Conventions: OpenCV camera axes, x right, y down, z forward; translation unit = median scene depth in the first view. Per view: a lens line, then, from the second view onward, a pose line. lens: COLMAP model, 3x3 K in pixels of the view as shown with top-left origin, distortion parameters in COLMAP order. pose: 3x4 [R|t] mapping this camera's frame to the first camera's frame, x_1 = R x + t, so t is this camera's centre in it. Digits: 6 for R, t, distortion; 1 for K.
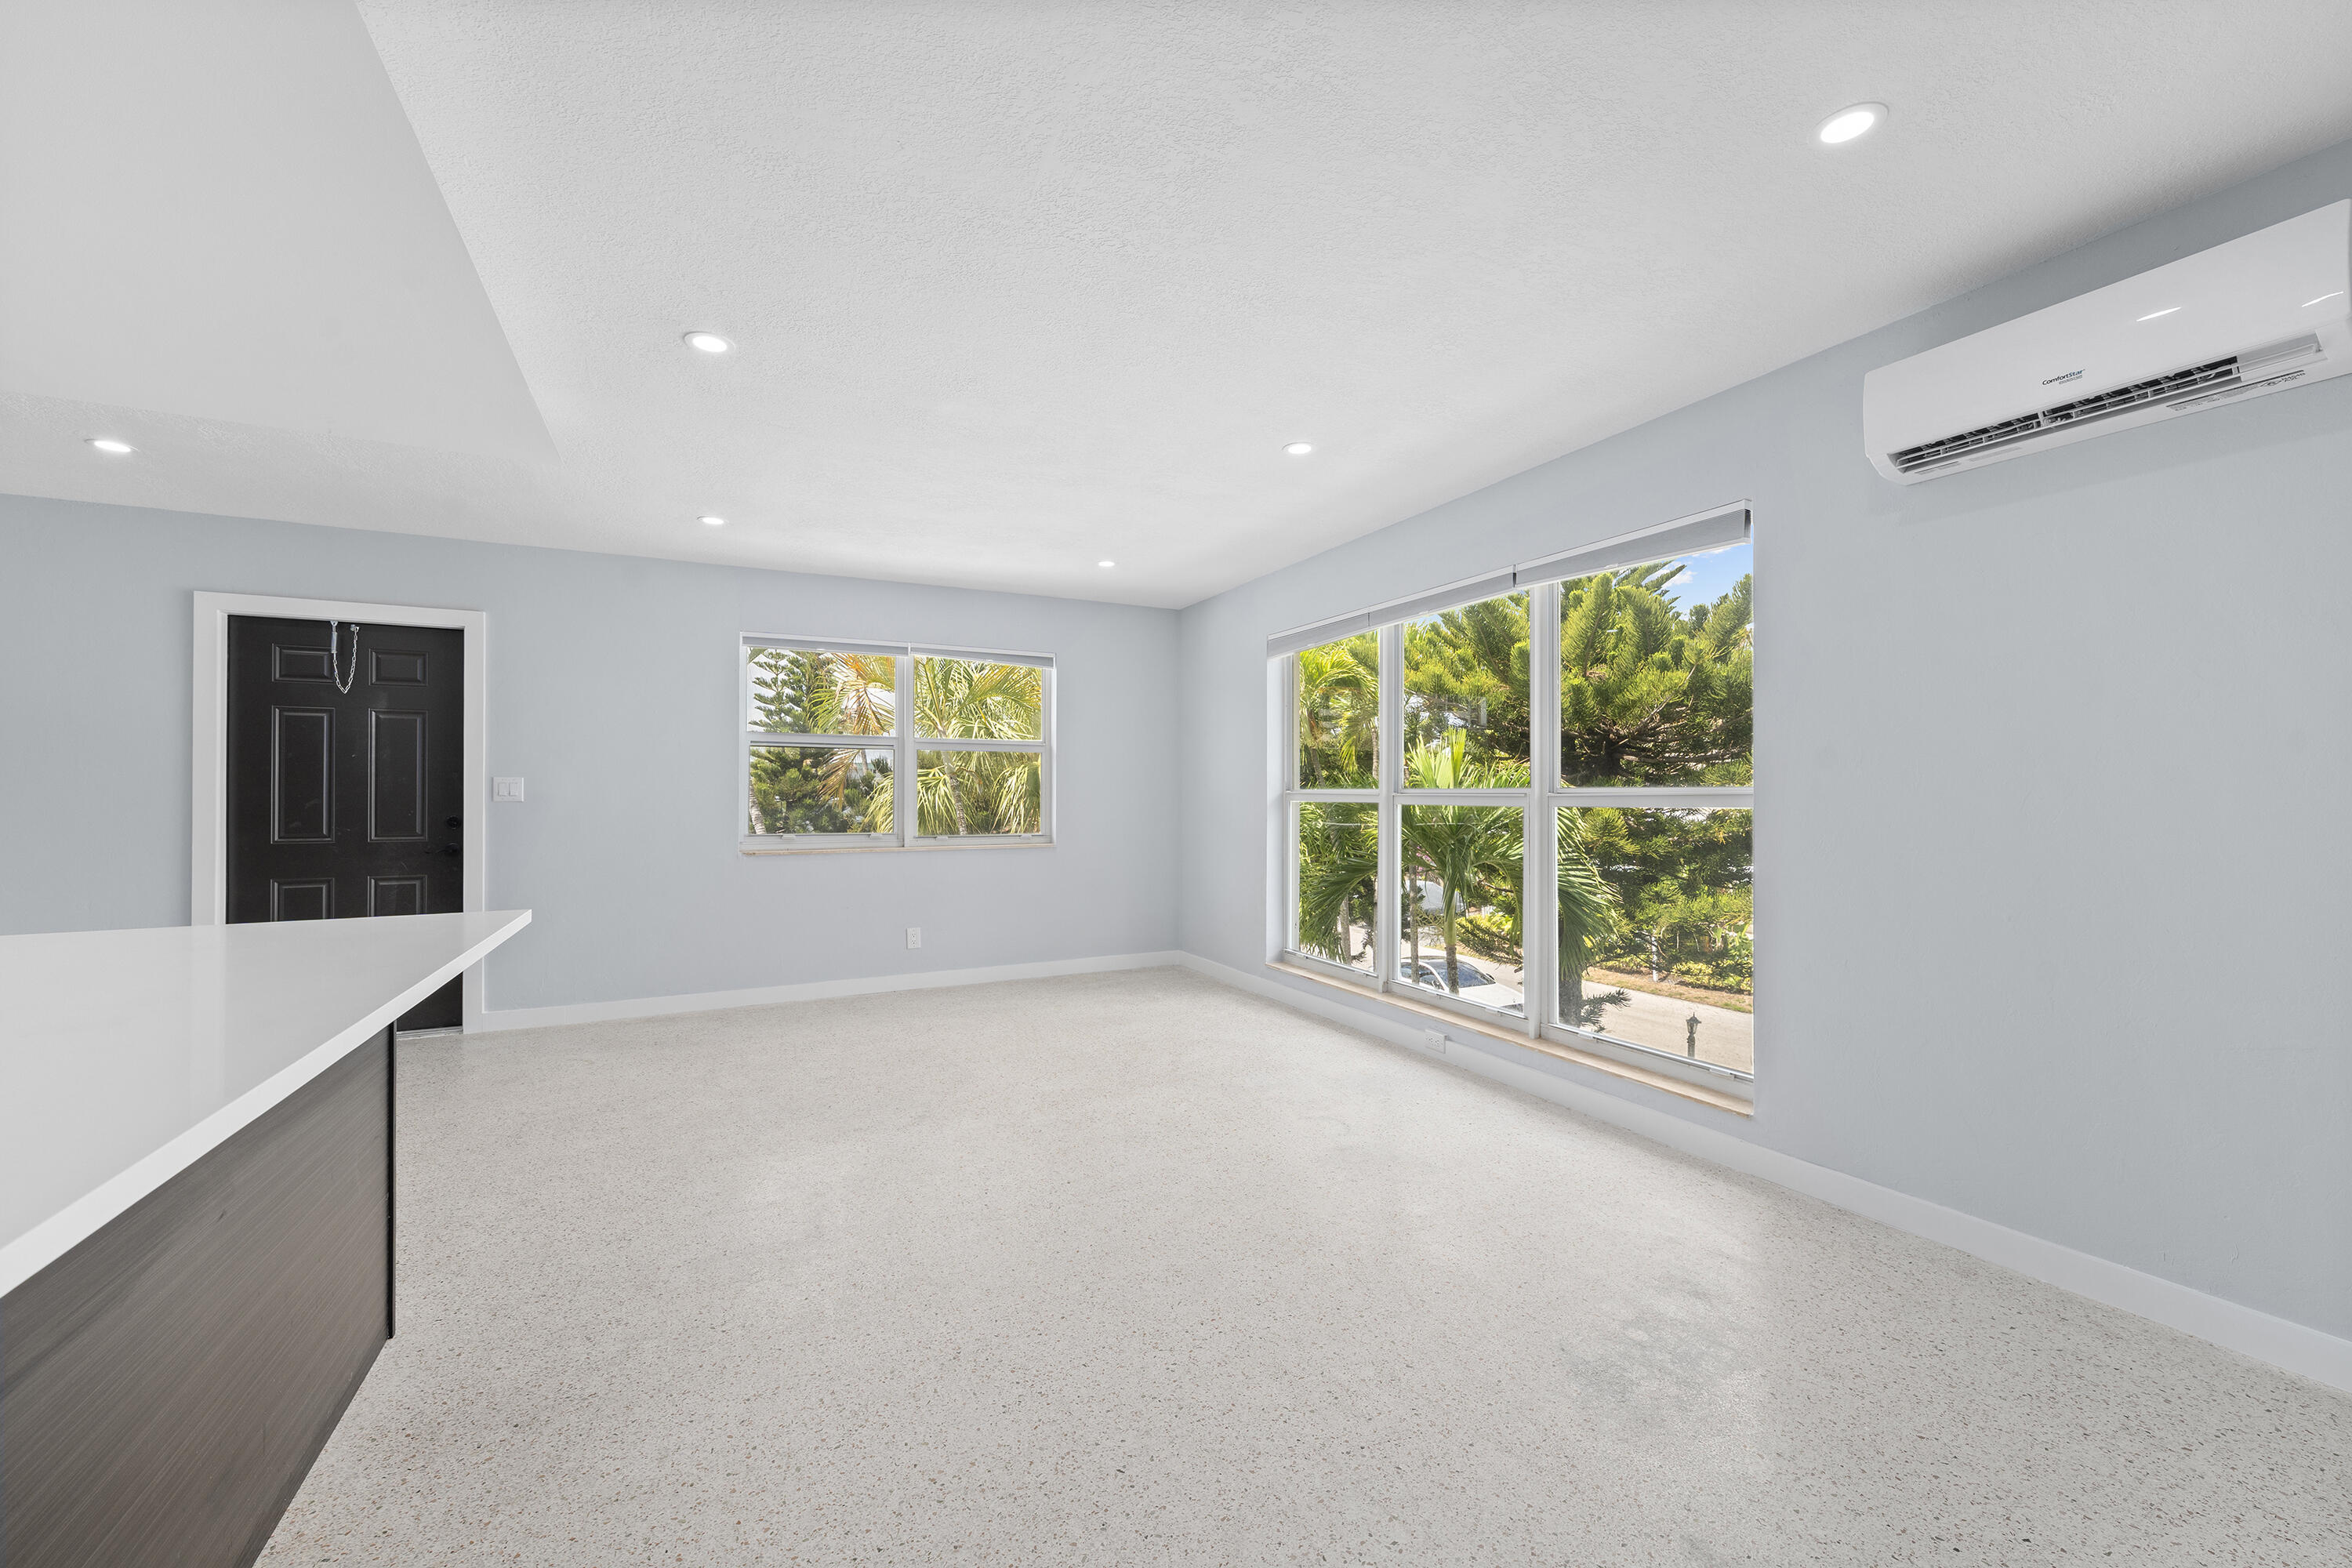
lens RADIAL K [[929.6, 0, 1176.0], [0, 929.6, 784.0], [0, 0, 1]] dist [0.001401, -0.000421]
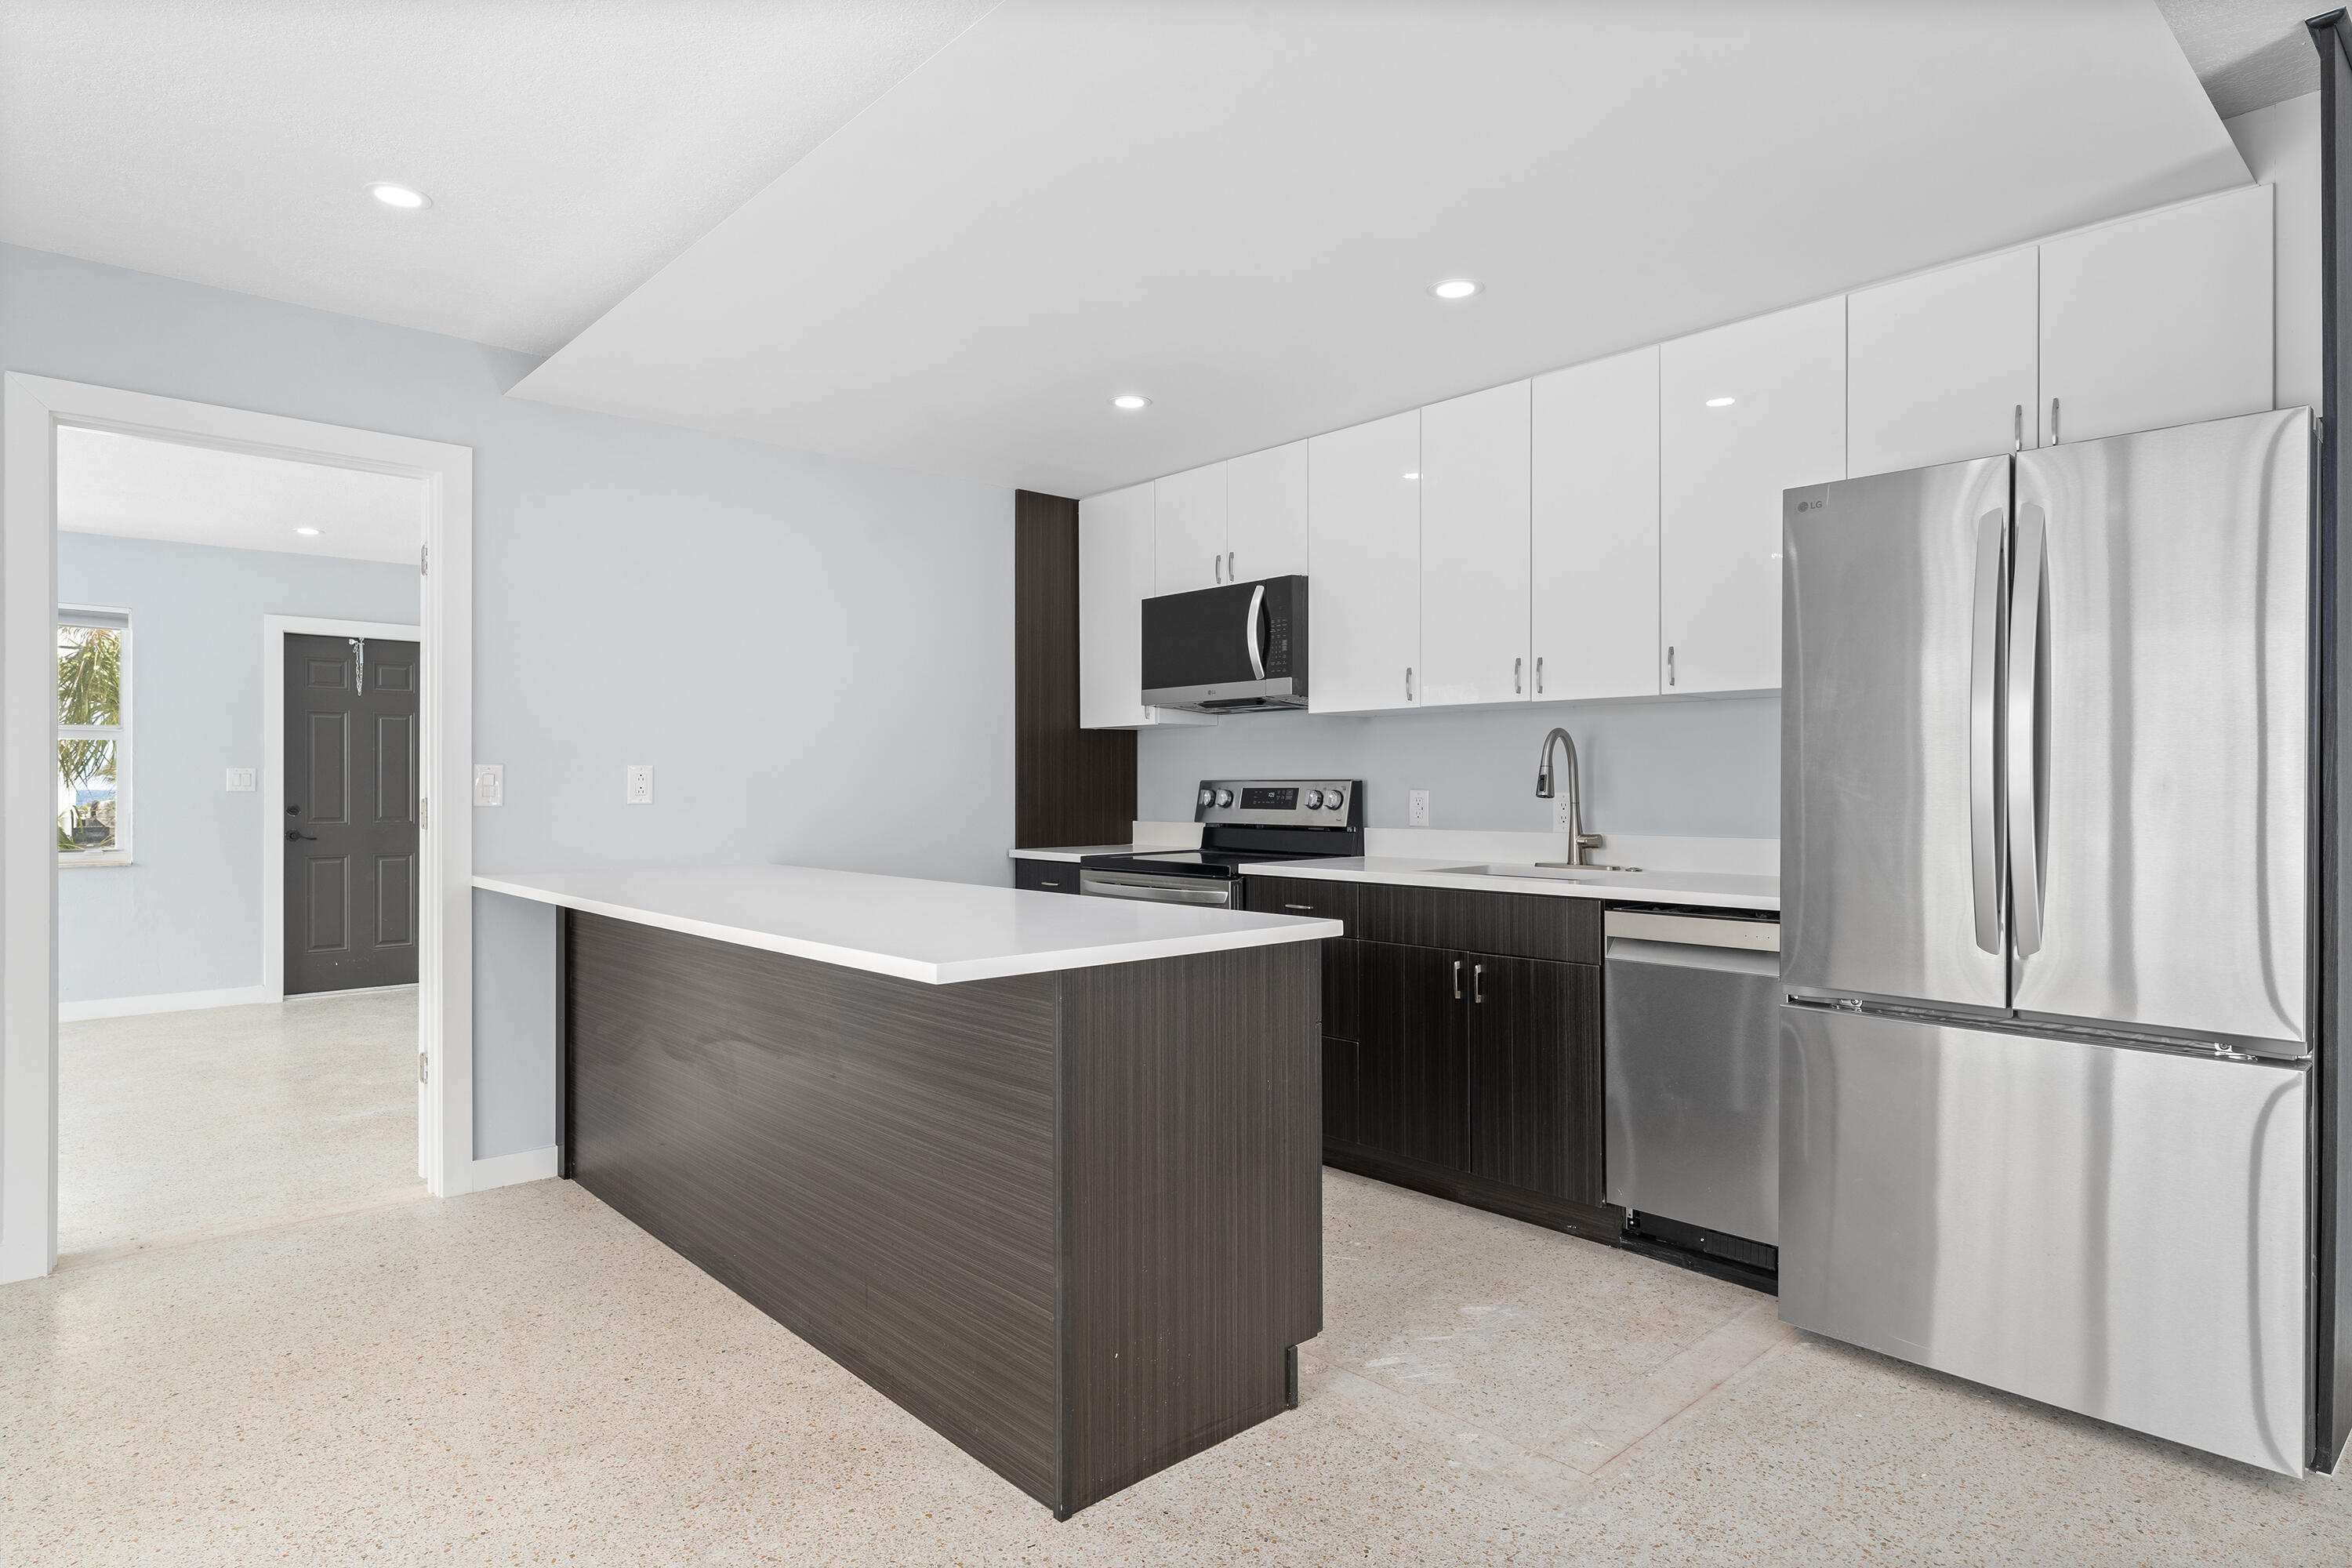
lens RADIAL K [[1277.2, 0, 1176.0], [0, 1277.2, 784.0], [0, 0, 1]] dist [0.001432, -0.000043]
pose [[-0.962261, 0.001005, -0.272128, -0.431462], [0.004596, 0.999911, -0.012557, 0.018351], [0.272091, -0.013334, -0.962179, 1.310089]]
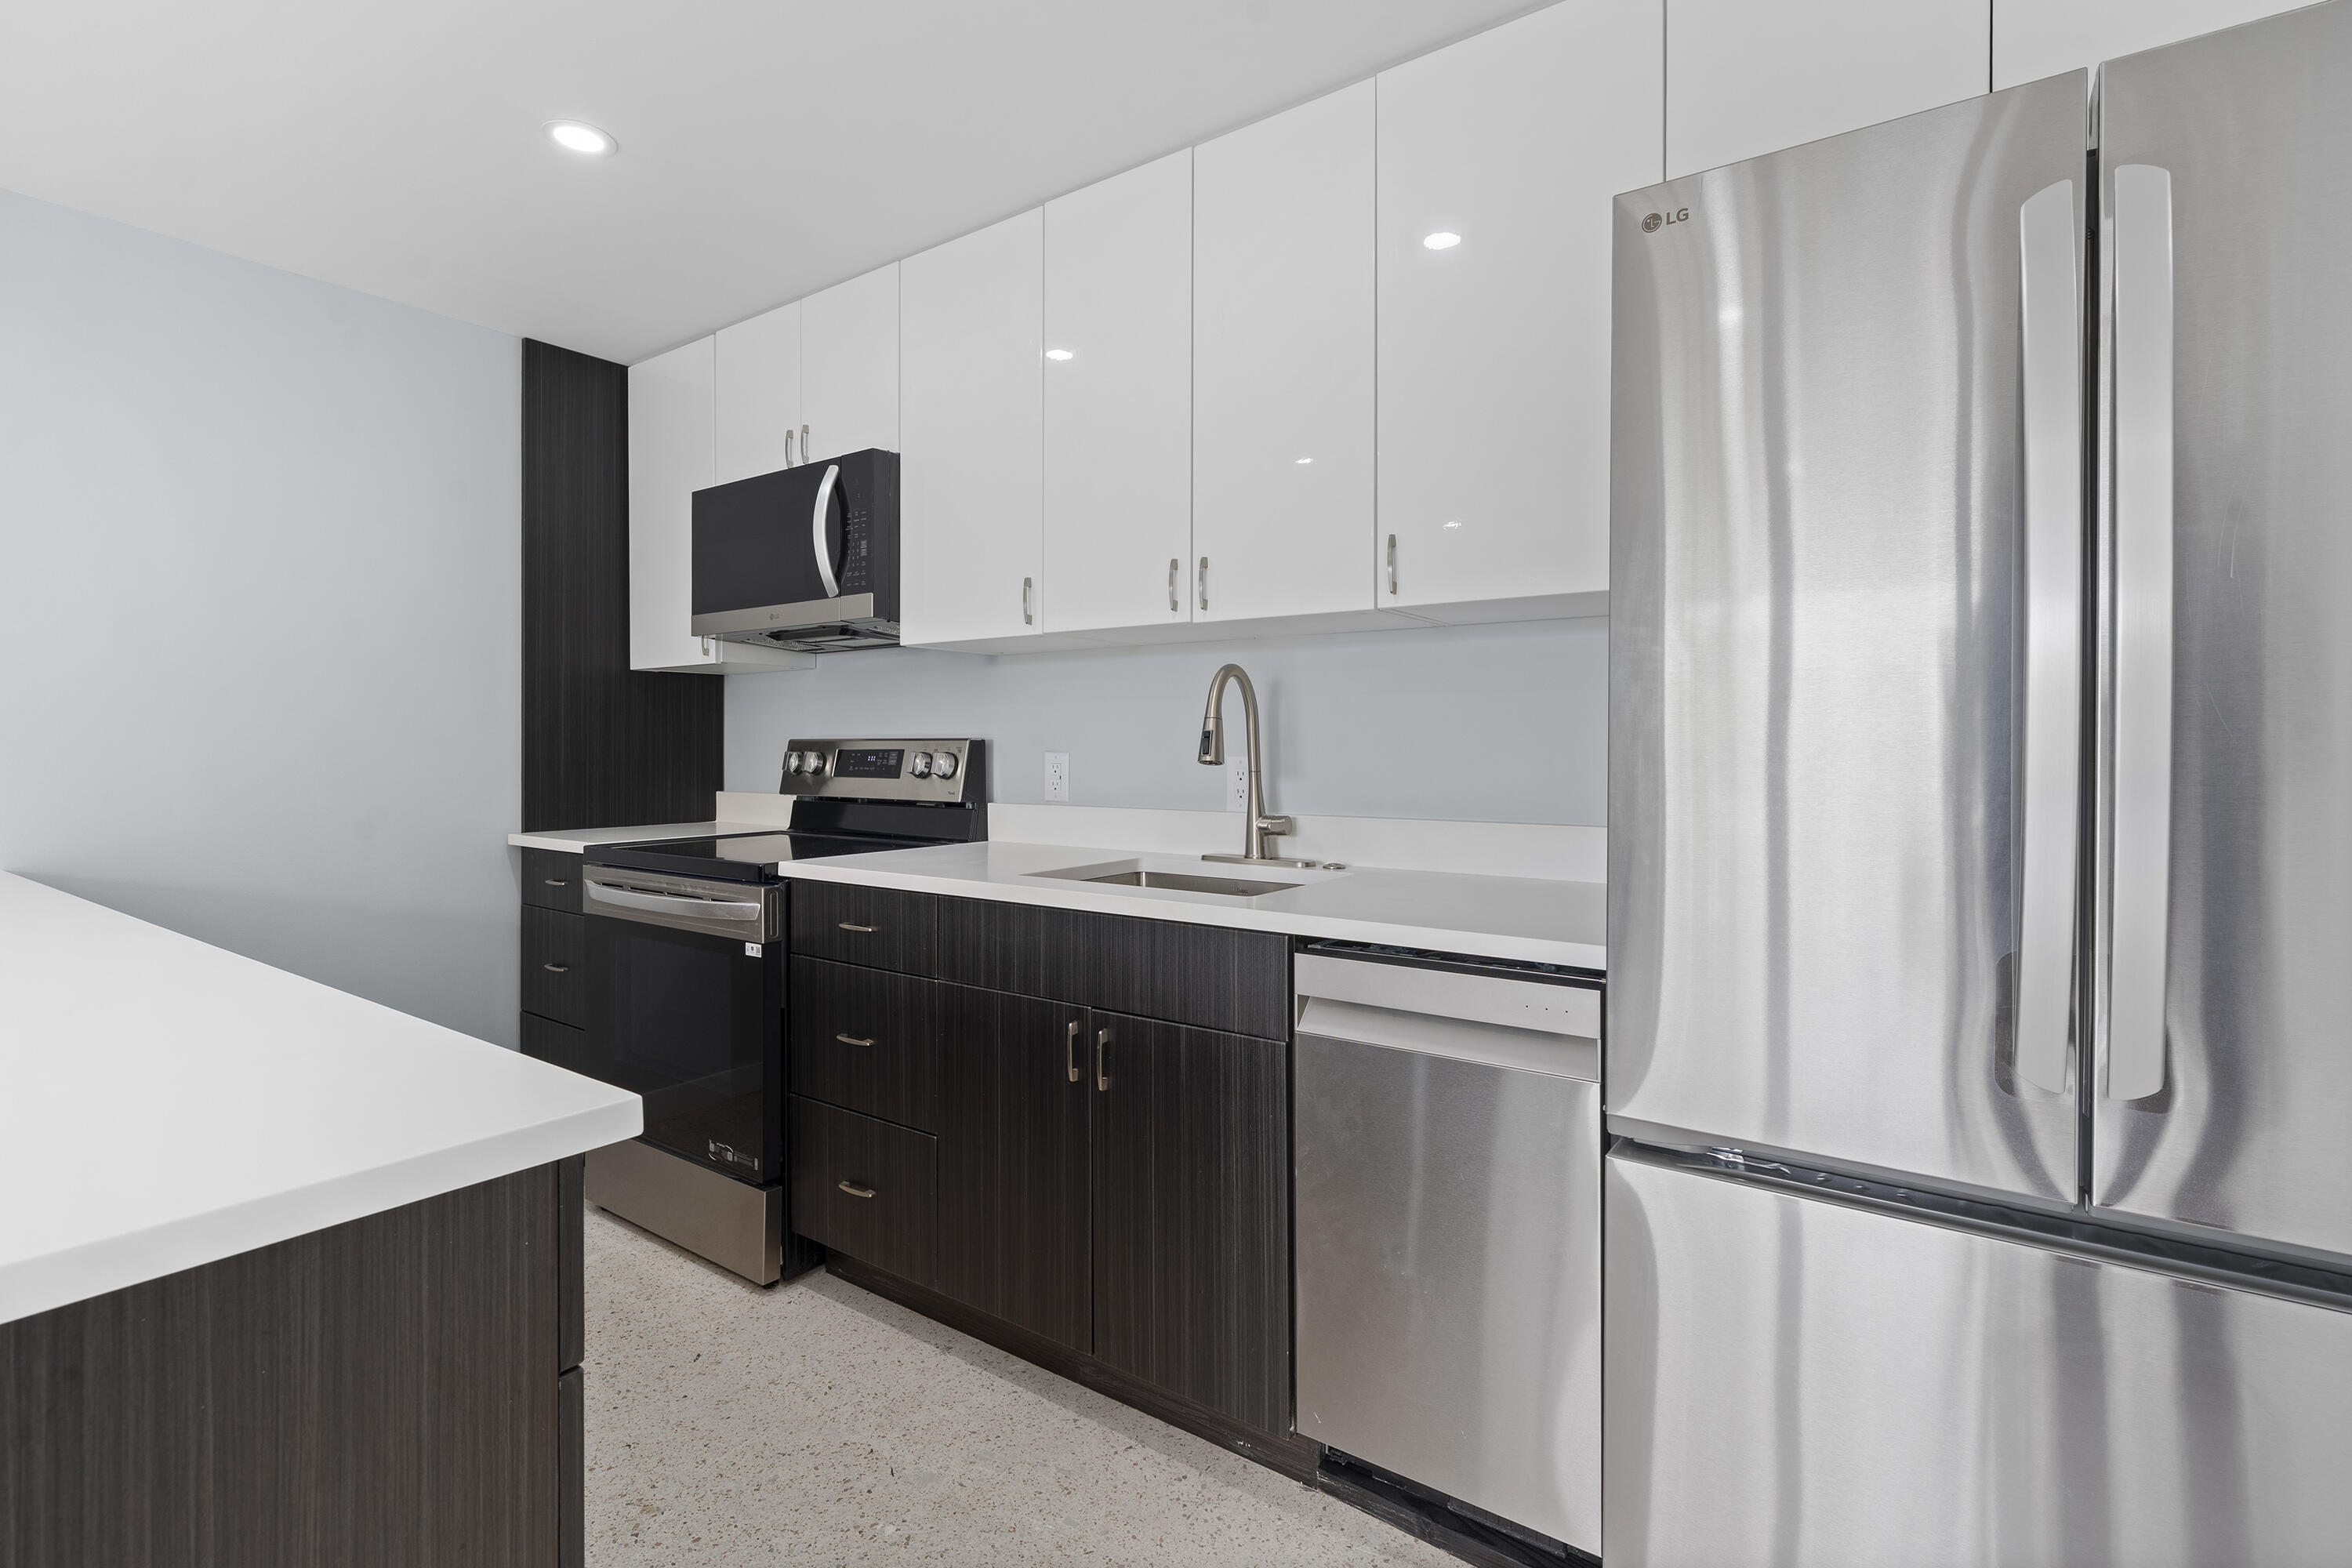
lens RADIAL K [[1078.2, 0, 1176.7], [0, 1078.2, 751.0], [0, 0, 1]] dist [0.002264, 0.000179]
pose [[-0.881896, 0.001267, -0.471443, -0.738957], [0.005178, 0.999962, -0.006997, 0.013999], [0.471416, -0.008612, -0.881869, 0.859137]]
